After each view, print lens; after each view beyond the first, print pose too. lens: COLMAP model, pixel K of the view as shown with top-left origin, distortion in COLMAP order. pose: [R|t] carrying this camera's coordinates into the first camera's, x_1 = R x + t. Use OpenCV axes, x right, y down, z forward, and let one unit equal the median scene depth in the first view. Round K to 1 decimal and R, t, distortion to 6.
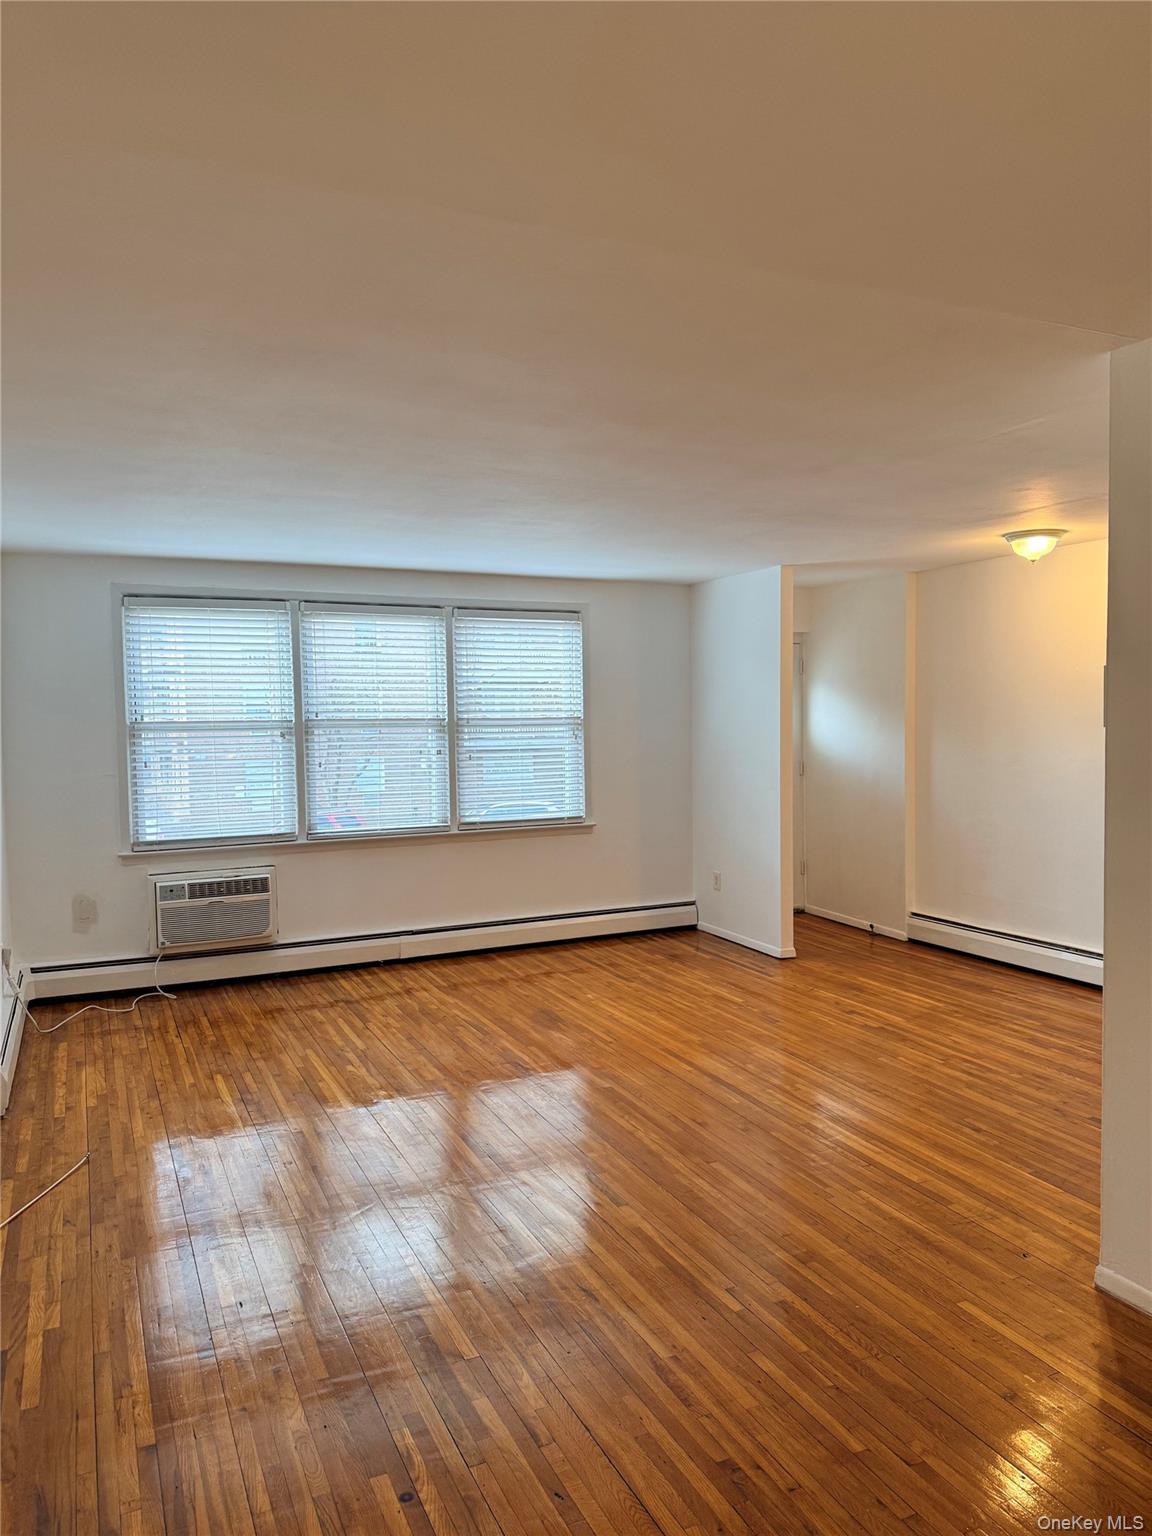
lens RADIAL K [[1058.3, 0, 576.0], [0, 1058.3, 768.0], [0, 0, 1]] dist [0.061839, -0.000287]
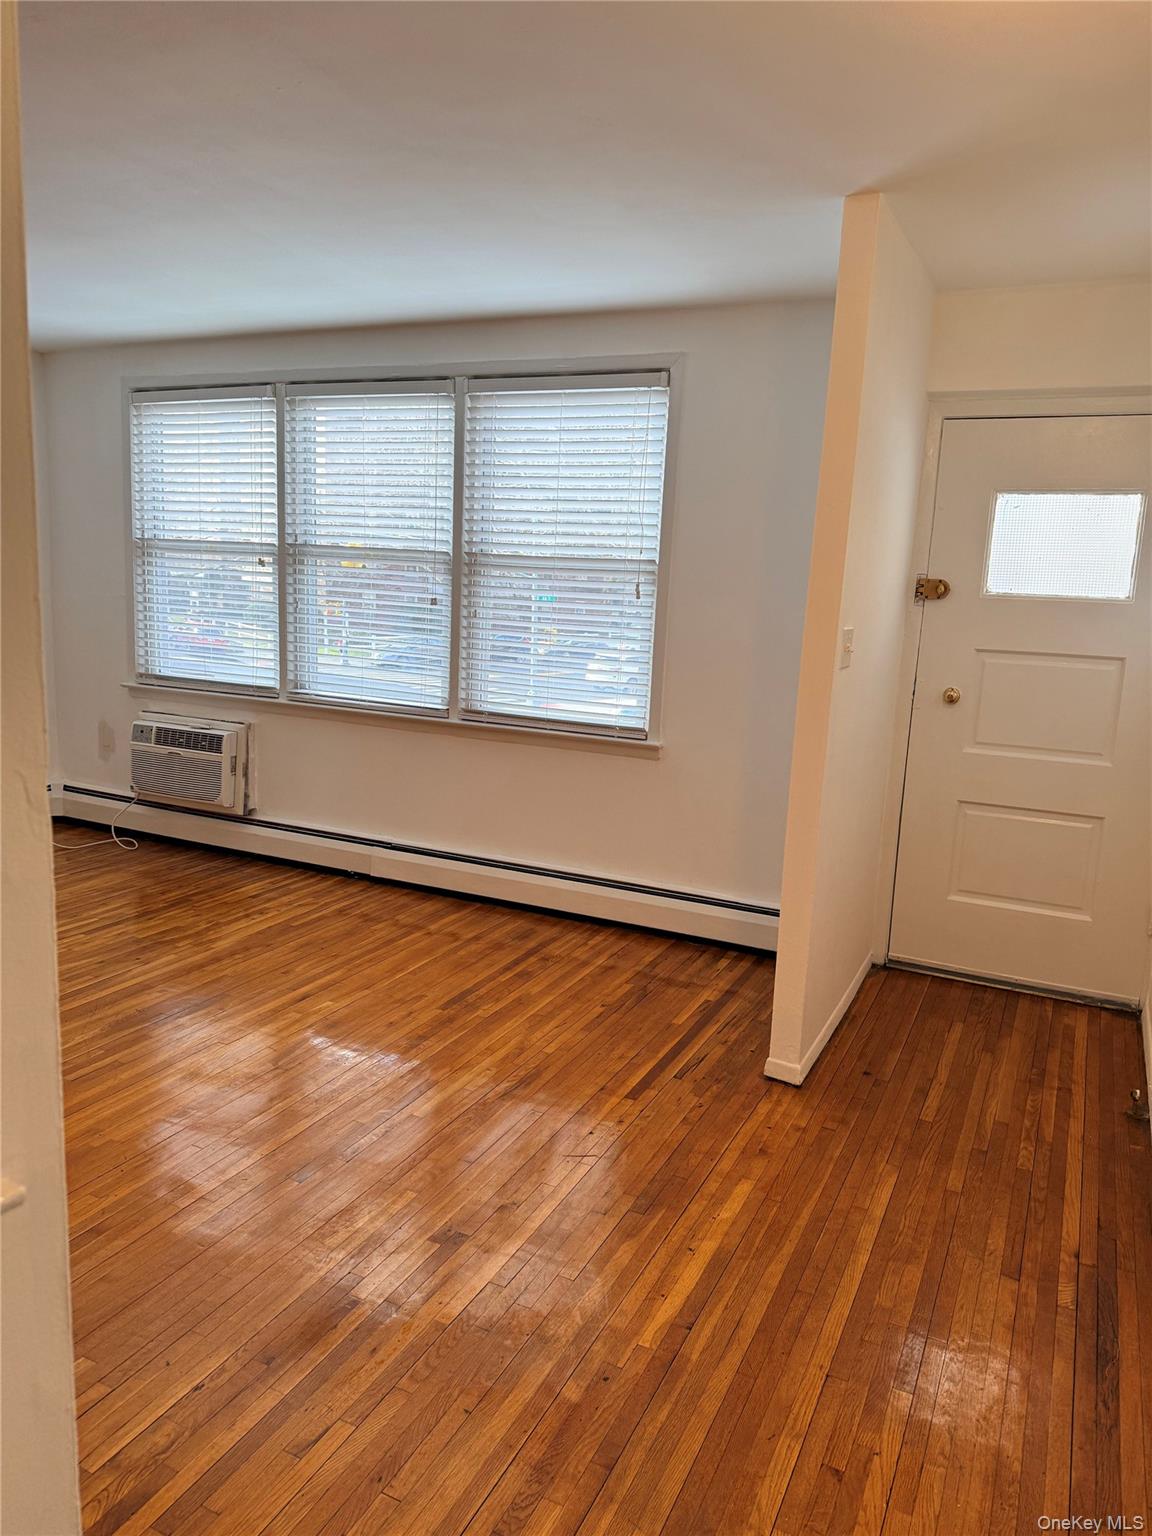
lens RADIAL K [[1083.9, 0, 575.9], [0, 1083.9, 790.0], [0, 0, 1]] dist [0.052976, 0.000560]
pose [[0.626489, 0.197140, -0.754087, 0.509495], [-0.086161, 0.979072, 0.184376, -0.034555], [0.774653, -0.050536, 0.630364, 0.652718]]
